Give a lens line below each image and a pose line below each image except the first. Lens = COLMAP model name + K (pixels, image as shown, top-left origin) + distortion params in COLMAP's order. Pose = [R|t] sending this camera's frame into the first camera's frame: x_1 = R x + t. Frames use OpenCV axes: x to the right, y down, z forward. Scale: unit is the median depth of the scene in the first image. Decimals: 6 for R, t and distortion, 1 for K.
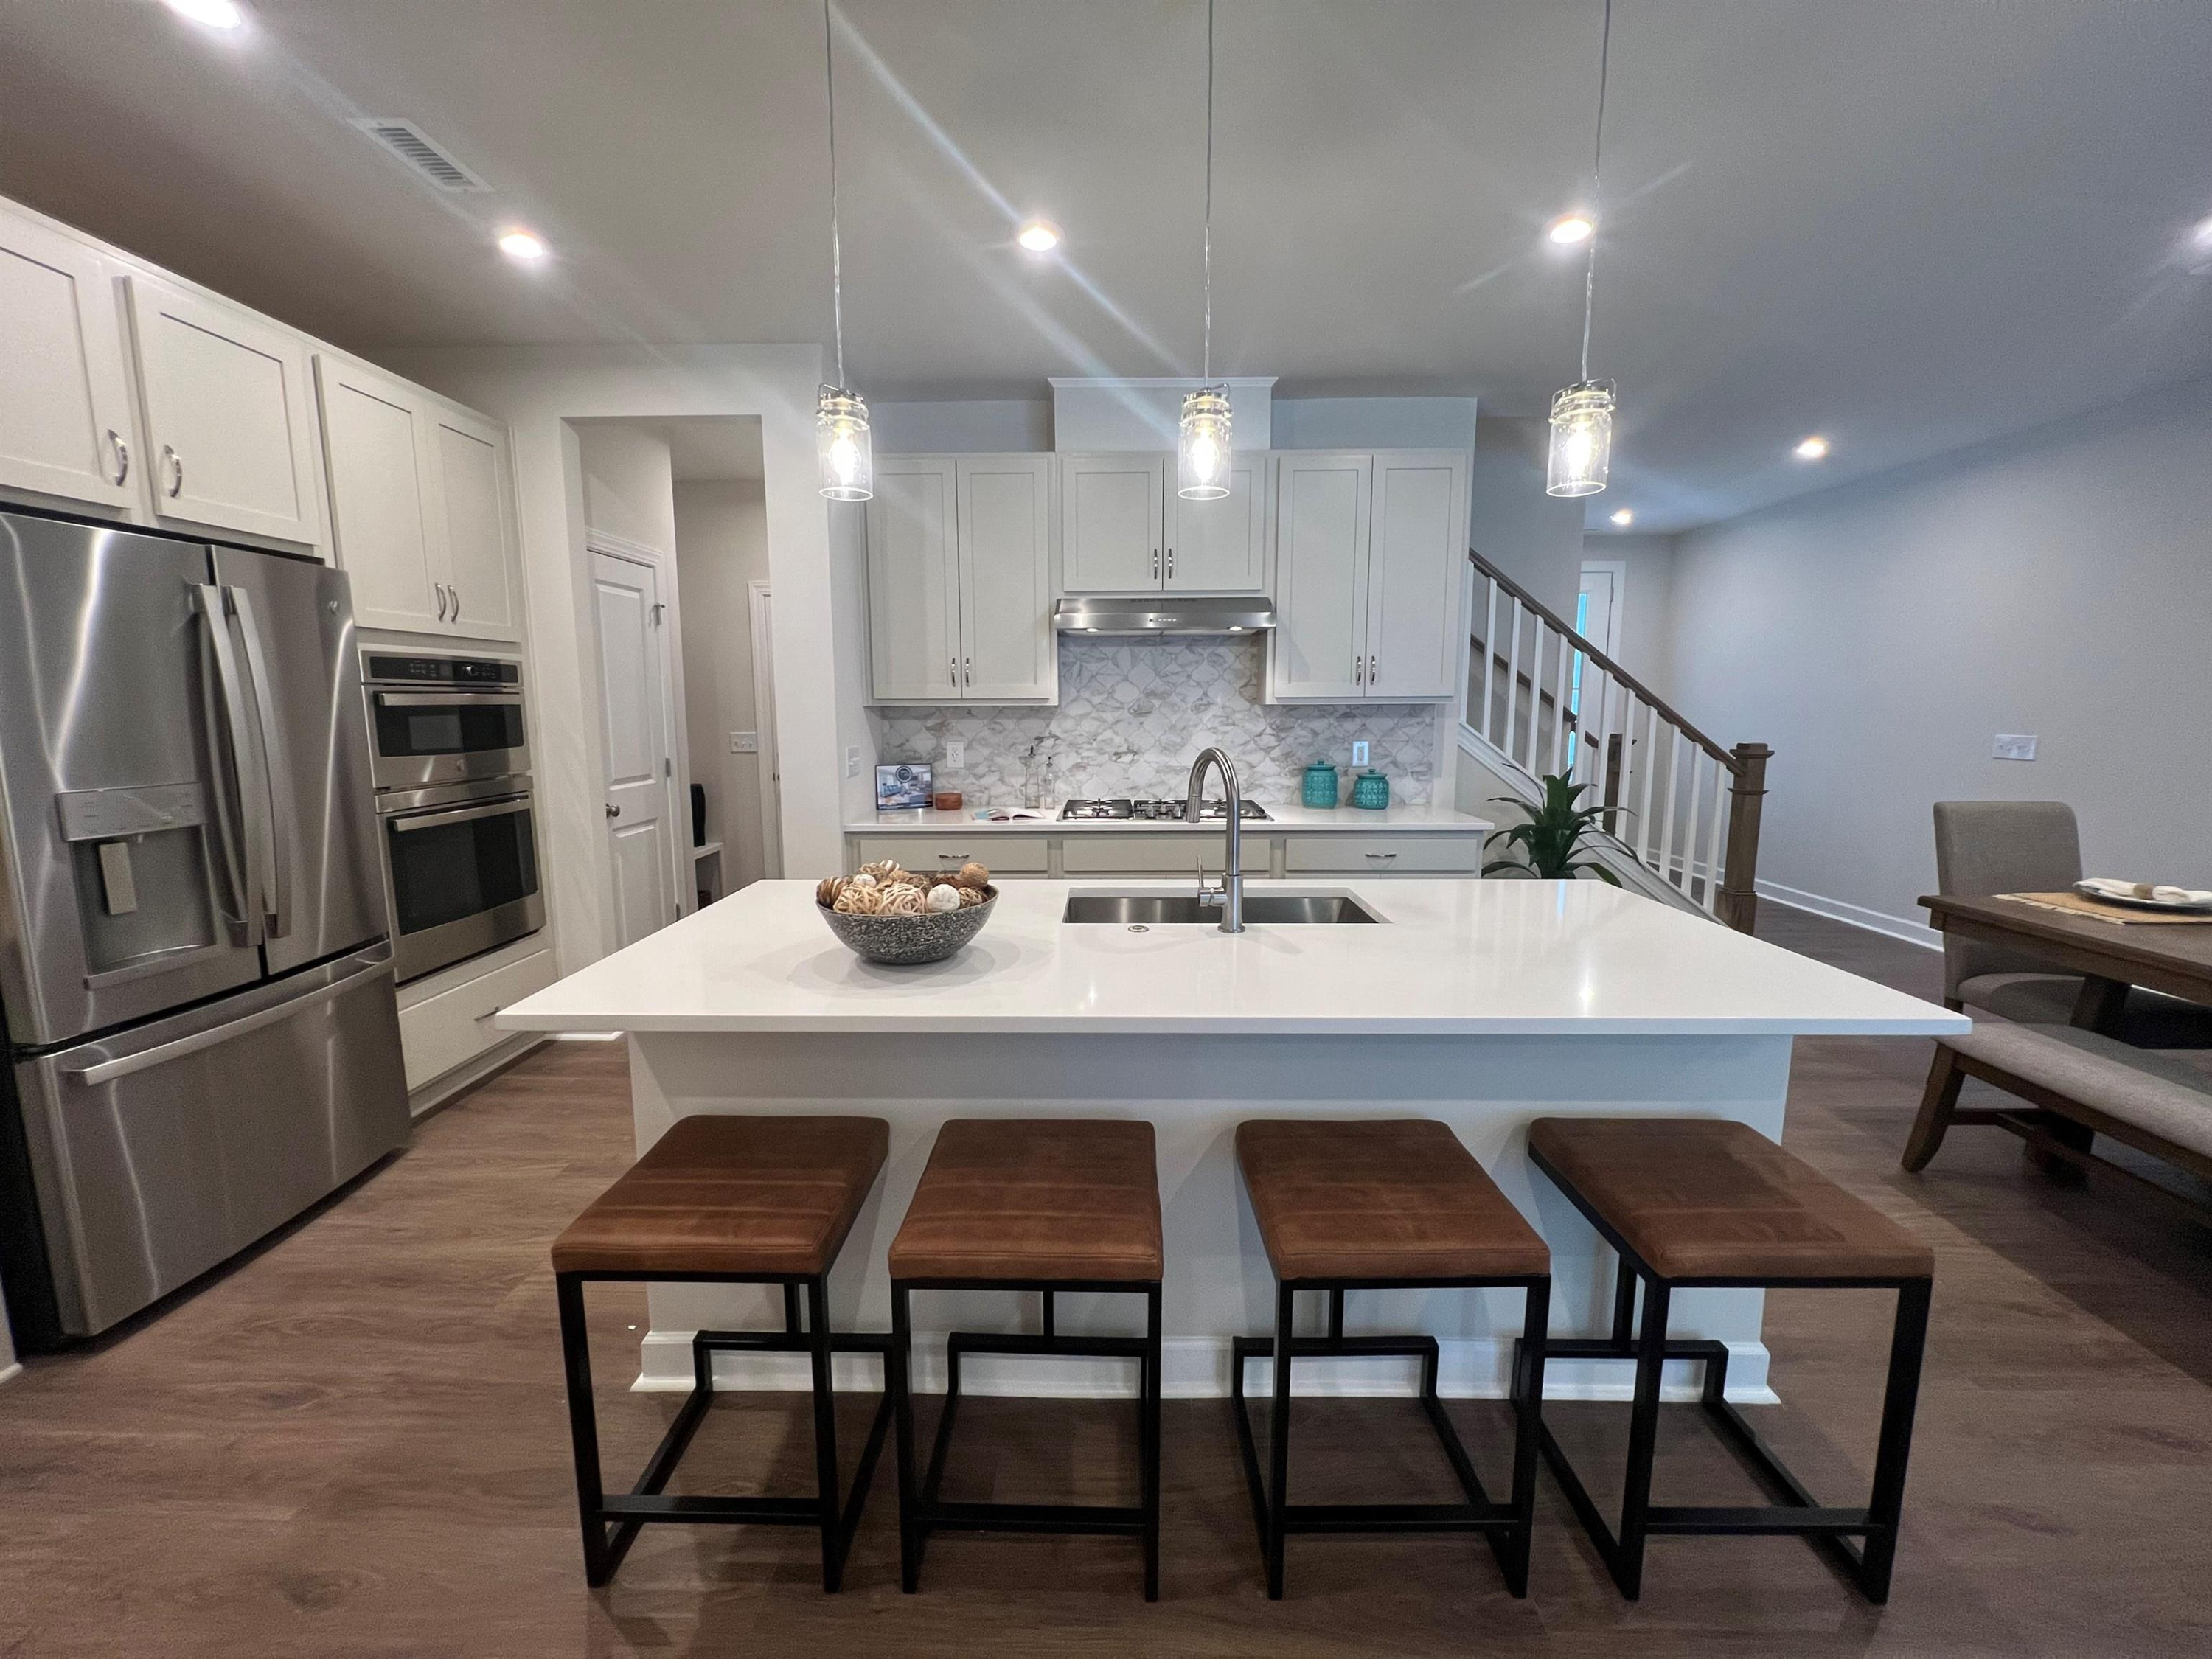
lens RADIAL K [[884.5, 0, 1100.3], [0, 884.5, 820.1], [0, 0, 1]] dist [0.001923, 0.000226]
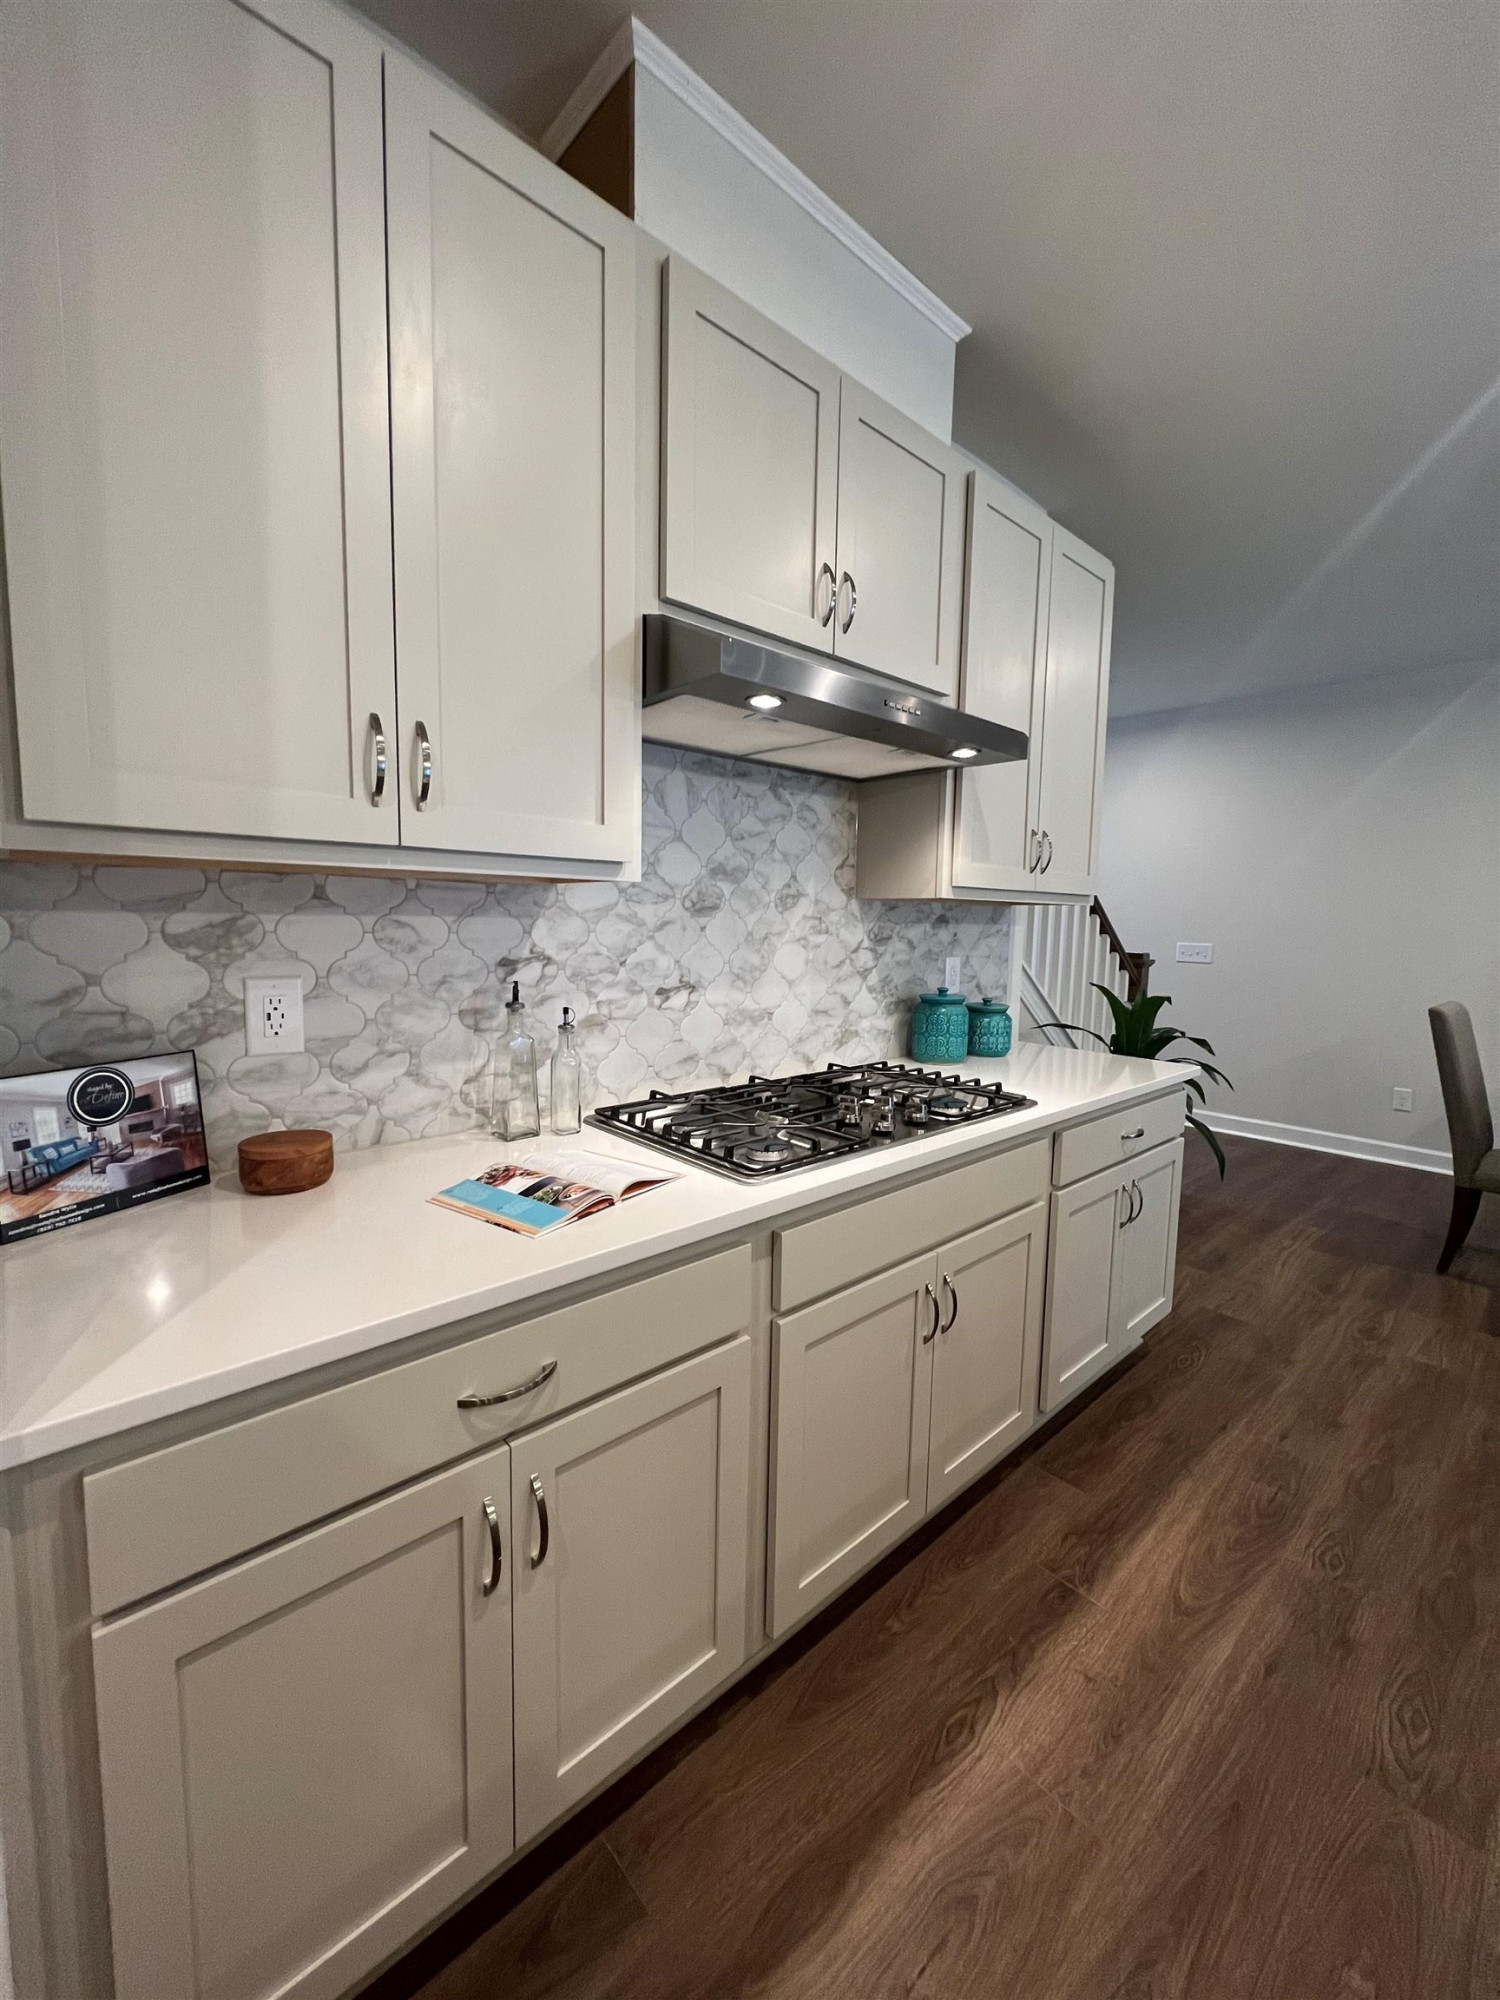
lens RADIAL K [[795.0, 0, 757.1], [0, 795.0, 997.4], [0, 0, 1]] dist [-0.000776, -0.000333]
pose [[0.726143, -0.051180, 0.685636, -0.241707], [0.069417, 0.997587, 0.000949, -0.069315], [-0.684031, 0.046906, 0.727944, 0.655940]]
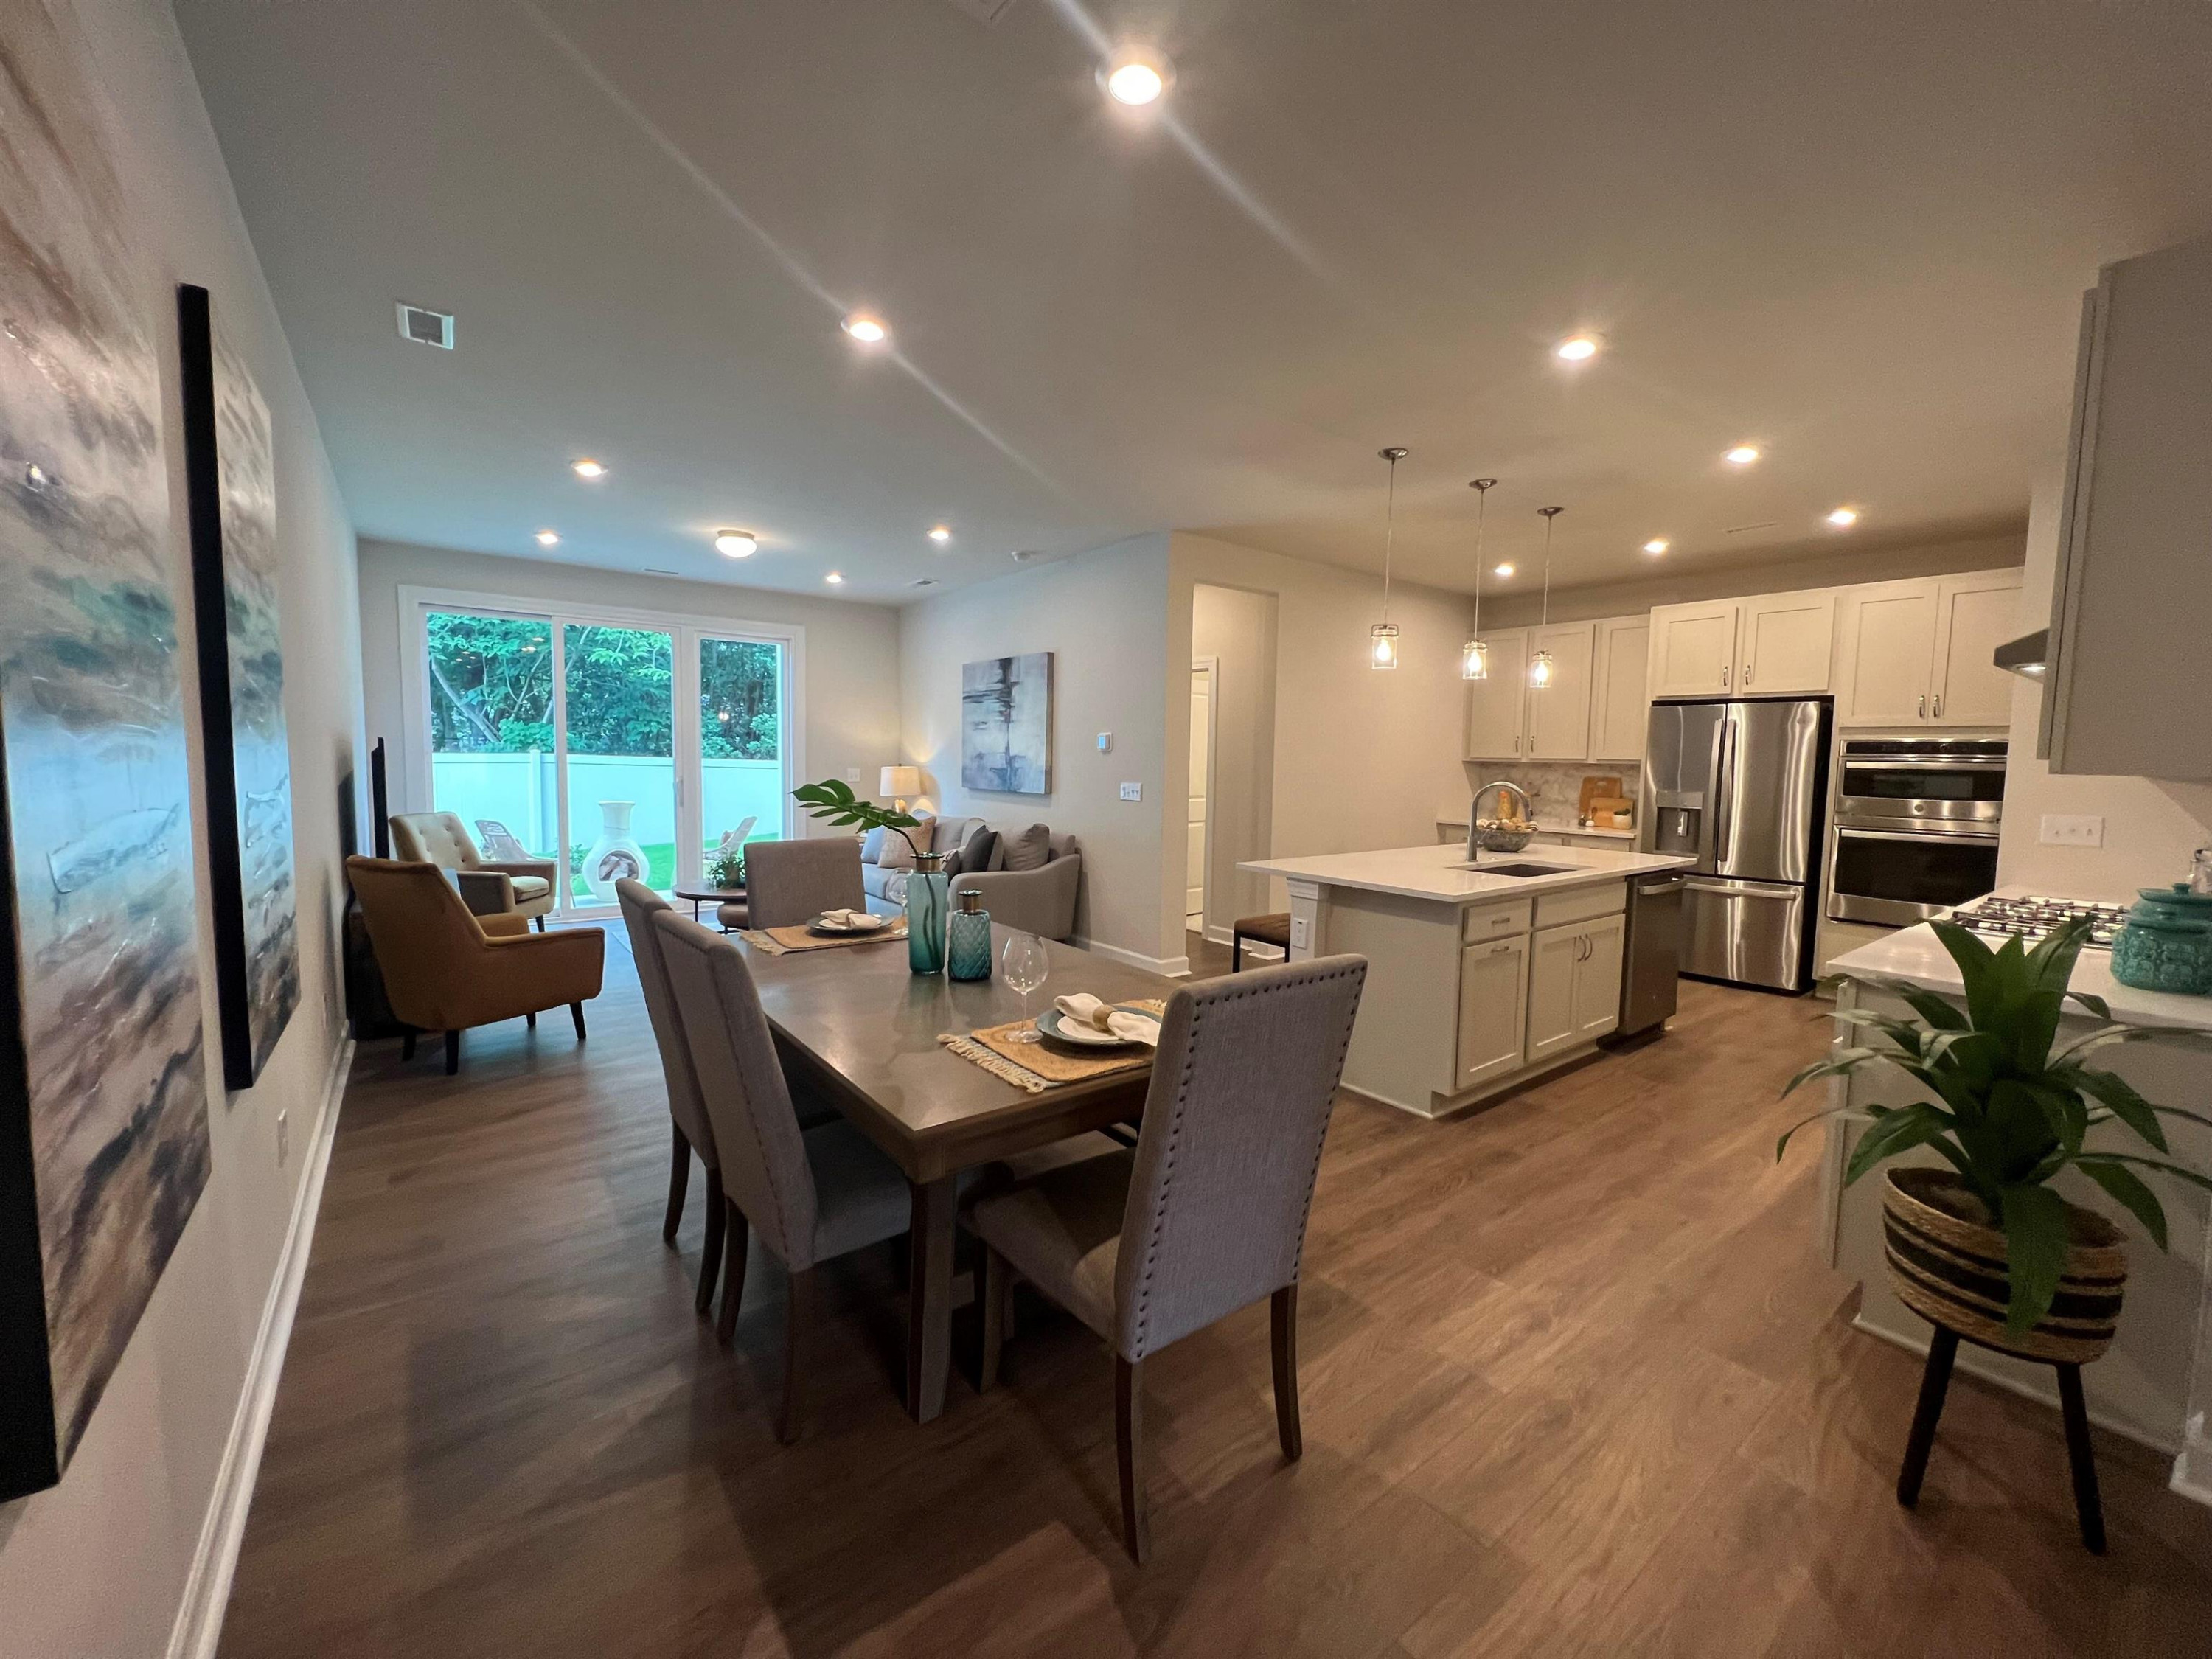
lens RADIAL K [[879.3, 0, 1104.6], [0, 879.3, 823.1], [0, 0, 1]] dist [-0.000776, -0.000333]
pose [[-0.780060, 0.037930, -0.624554, 1.050966], [-0.098311, 0.978333, 0.182206, -0.133101], [0.617933, 0.203532, -0.759430, 0.972894]]
